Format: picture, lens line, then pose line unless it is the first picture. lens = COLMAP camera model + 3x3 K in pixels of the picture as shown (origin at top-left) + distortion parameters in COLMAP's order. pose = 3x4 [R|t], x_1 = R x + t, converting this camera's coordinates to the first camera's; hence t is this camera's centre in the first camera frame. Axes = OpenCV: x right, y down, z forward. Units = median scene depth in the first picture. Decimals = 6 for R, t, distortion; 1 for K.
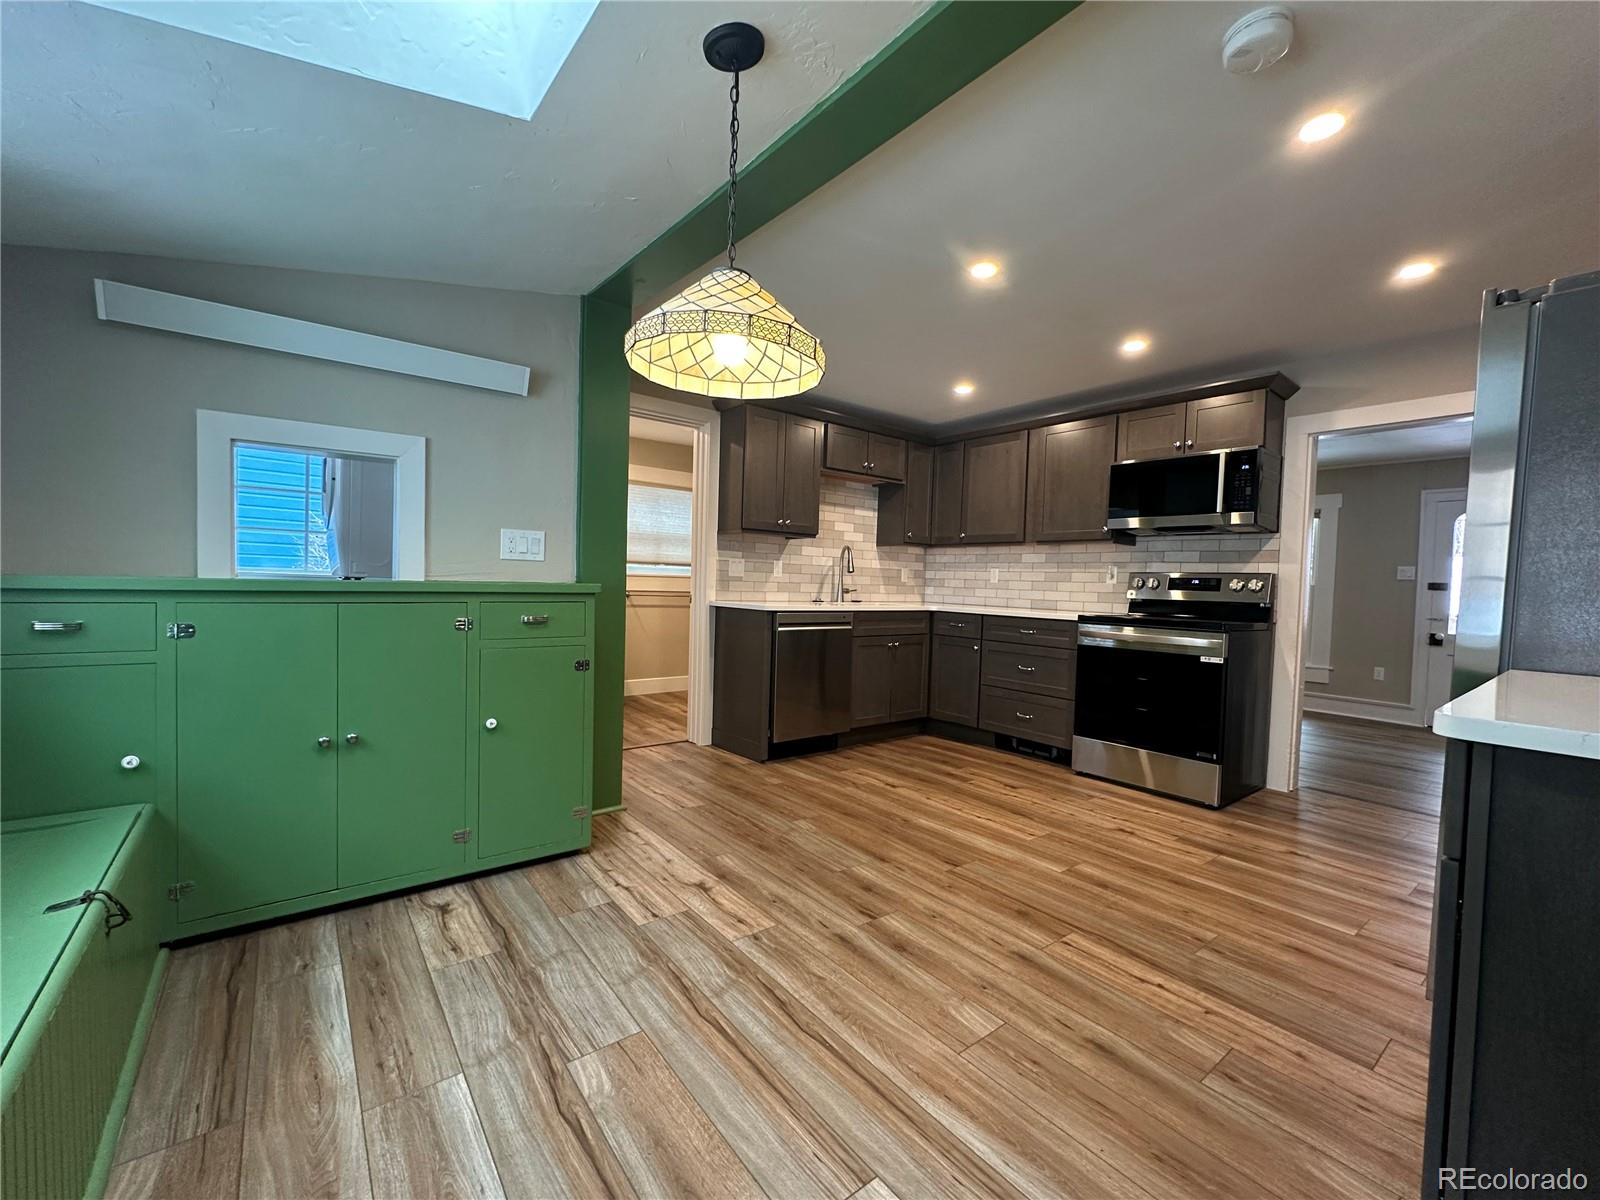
lens RADIAL K [[662.8, 0, 800.8], [0, 662.8, 602.0], [0, 0, 1]] dist [-0.000744, -0.000713]
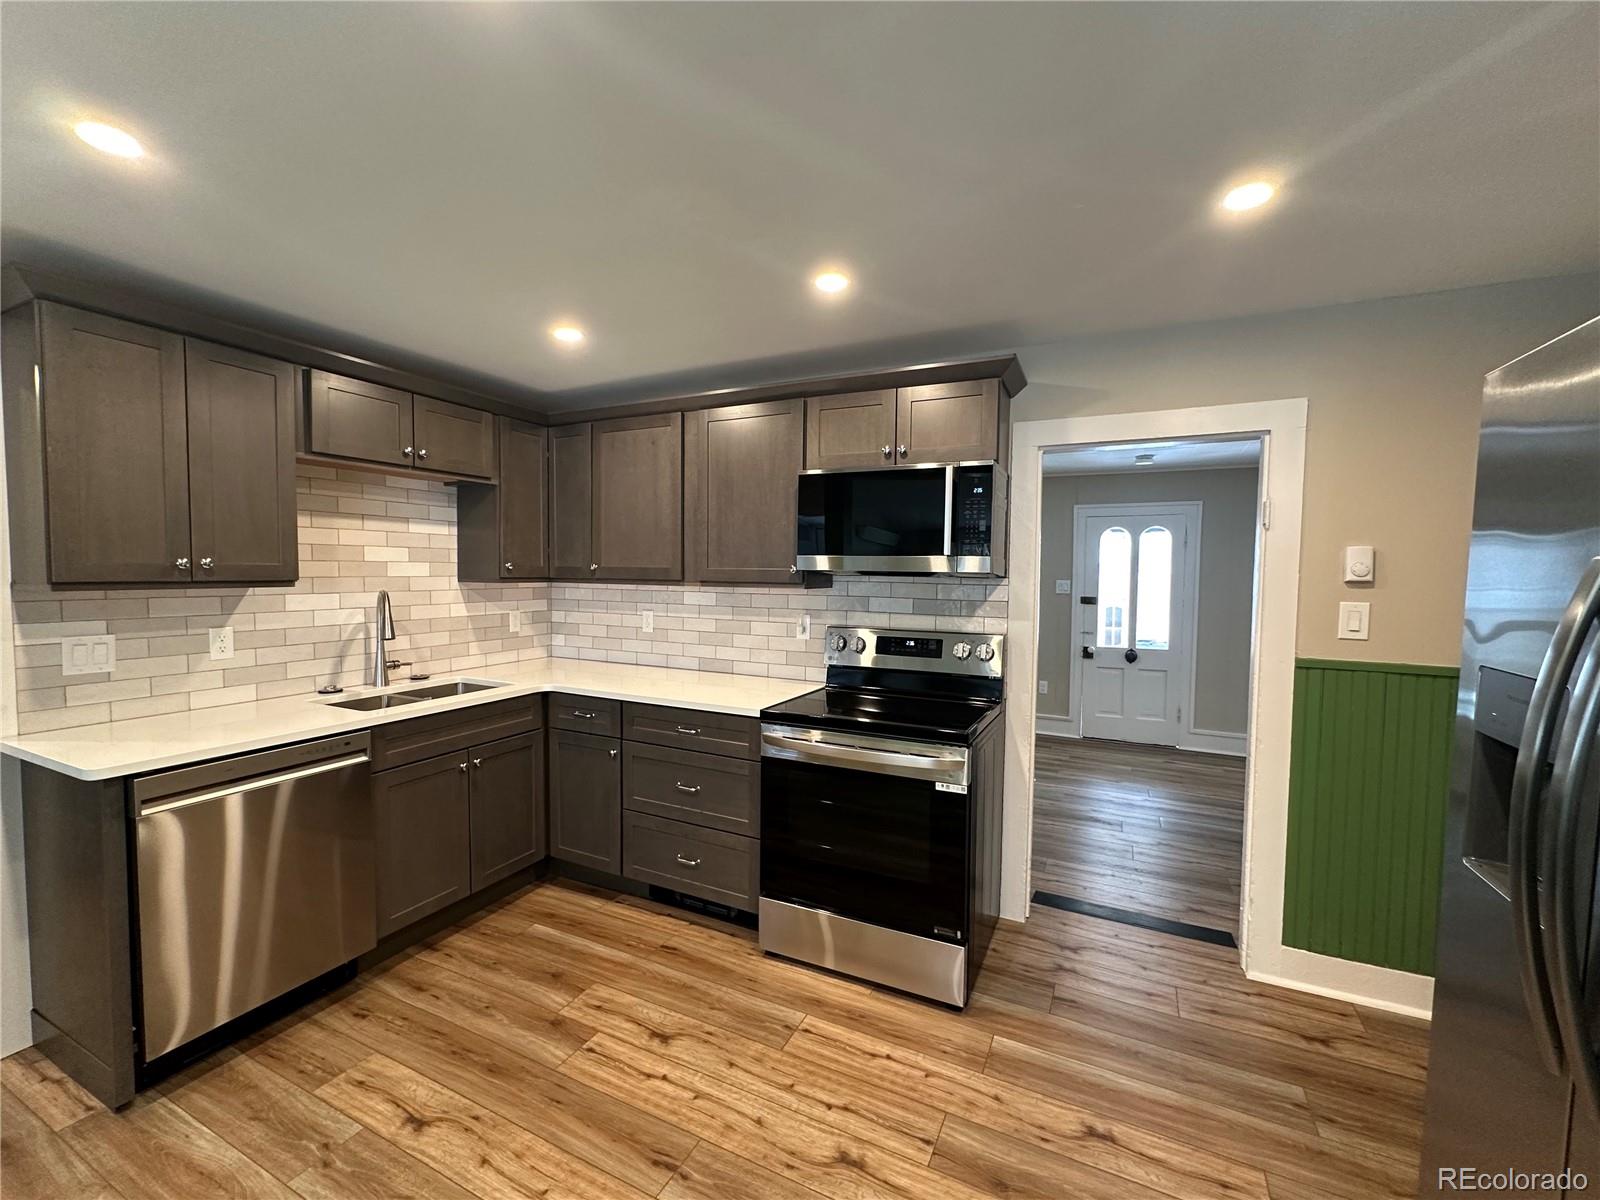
lens RADIAL K [[662.8, 0, 800.8], [0, 662.8, 602.0], [0, 0, 1]] dist [-0.000744, -0.000713]
pose [[0.899815, -0.043154, 0.434131, 0.213258], [0.031400, 0.998921, 0.034214, -0.122967], [-0.435139, -0.017154, 0.900200, 0.483357]]
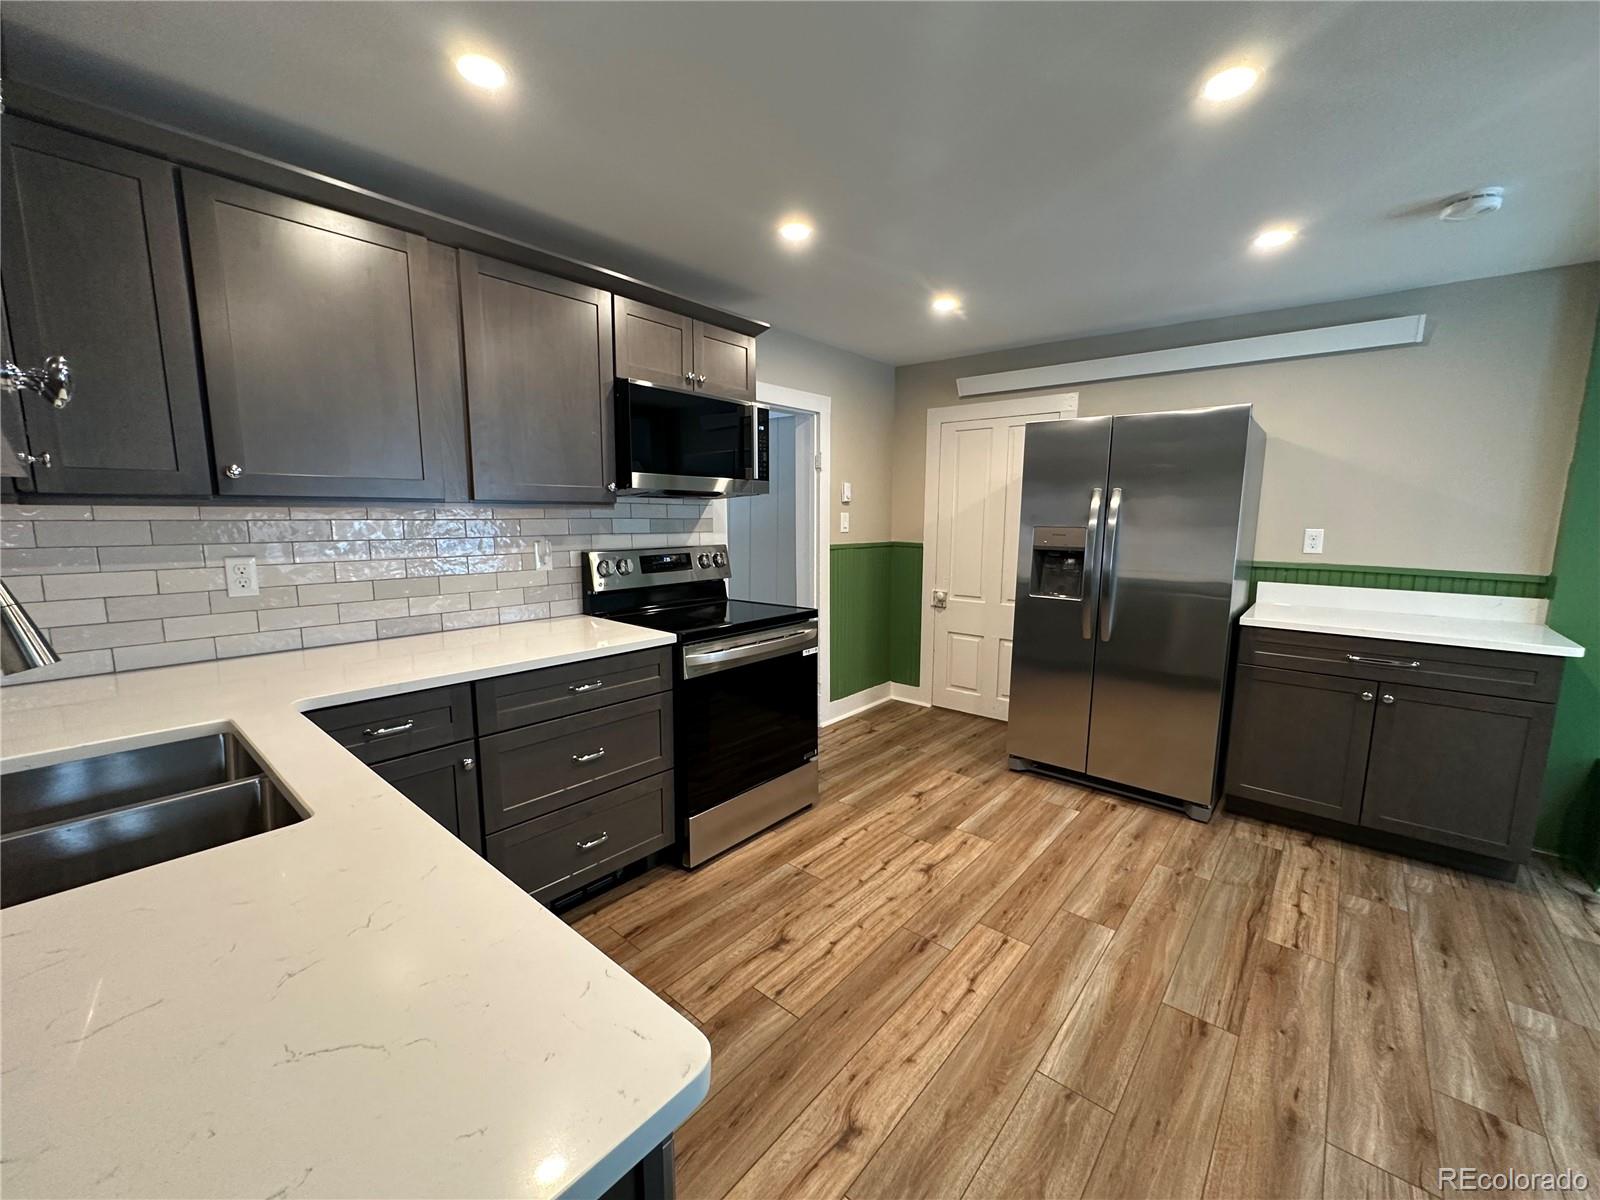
lens RADIAL K [[637.6, 0, 801.5], [0, 637.6, 602.6], [0, 0, 1]] dist [-0.001659, 0.000252]
pose [[-0.196965, -0.169758, 0.965602, -0.199411], [0.019526, 0.984021, 0.176979, -0.131169], [-0.980216, 0.053713, -0.190503, 1.178442]]
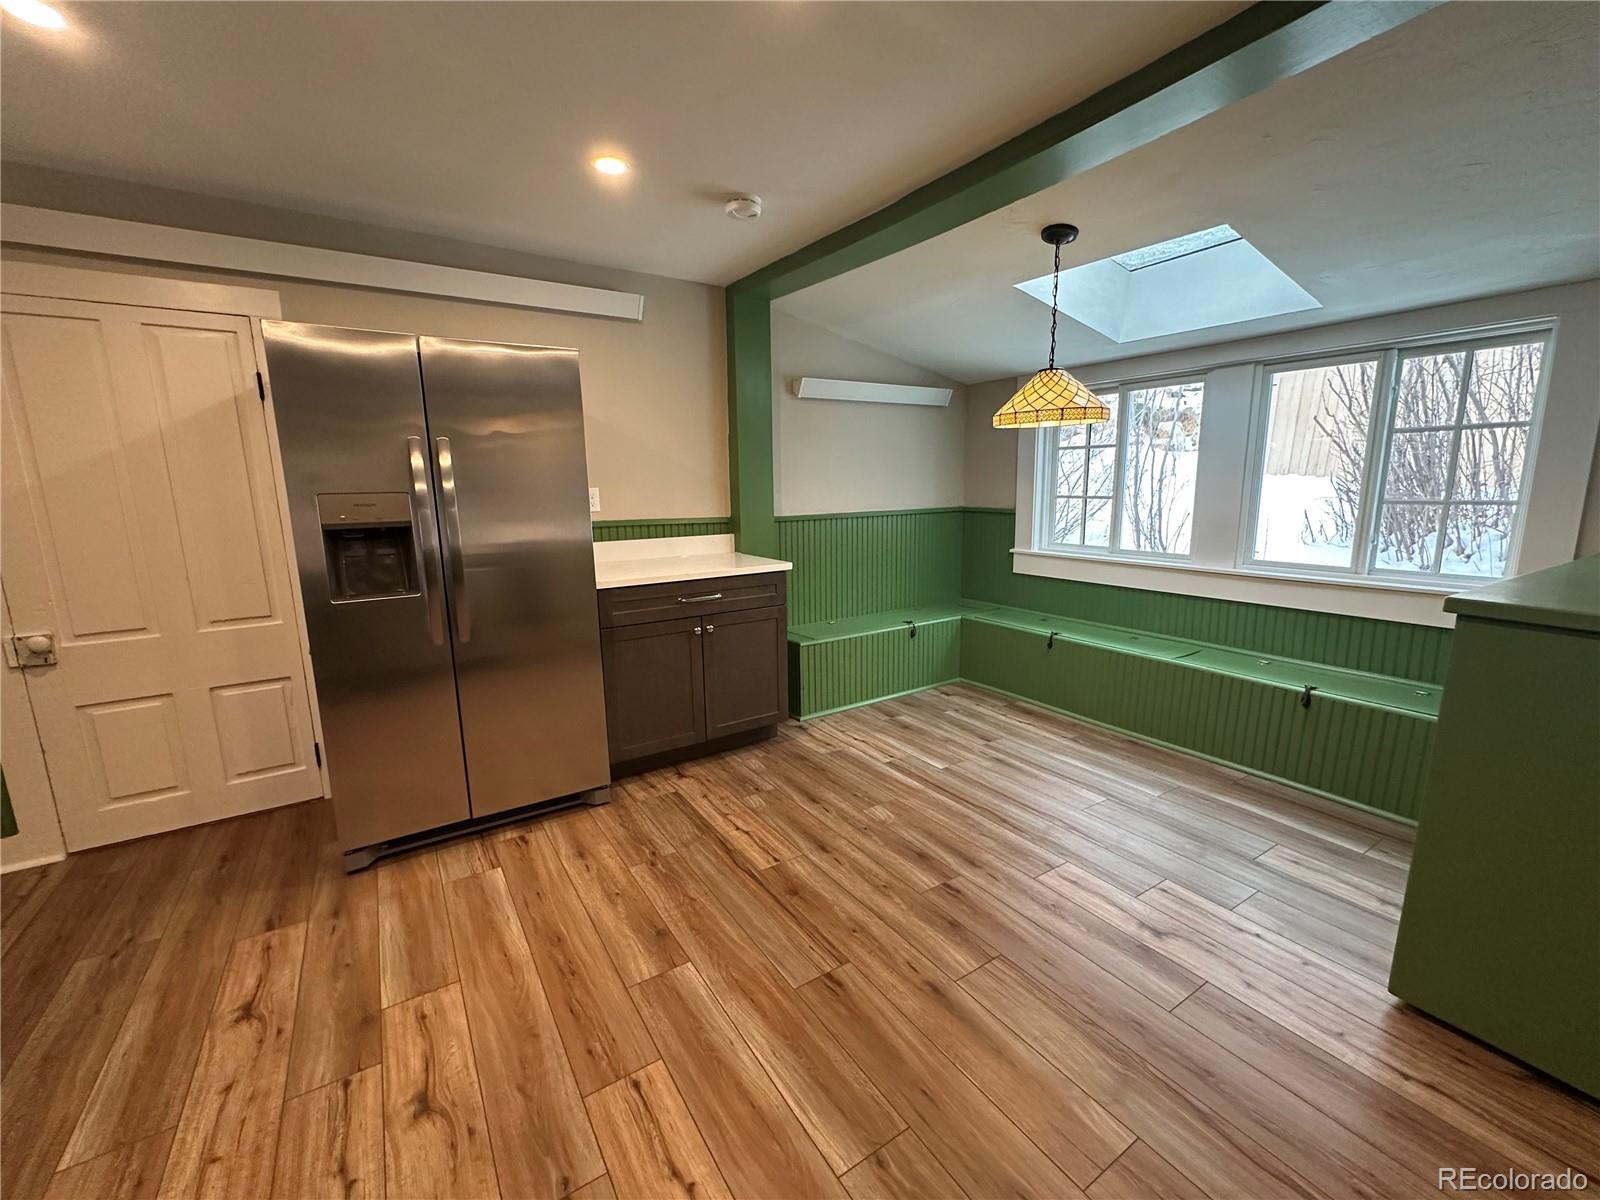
lens RADIAL K [[662.8, 0, 800.8], [0, 662.8, 602.0], [0, 0, 1]] dist [-0.000744, -0.000713]
pose [[-0.996325, -0.031891, 0.079492, 0.171329], [-0.014211, 0.976783, 0.213760, -0.107412], [-0.084464, 0.211844, -0.973647, 1.239928]]
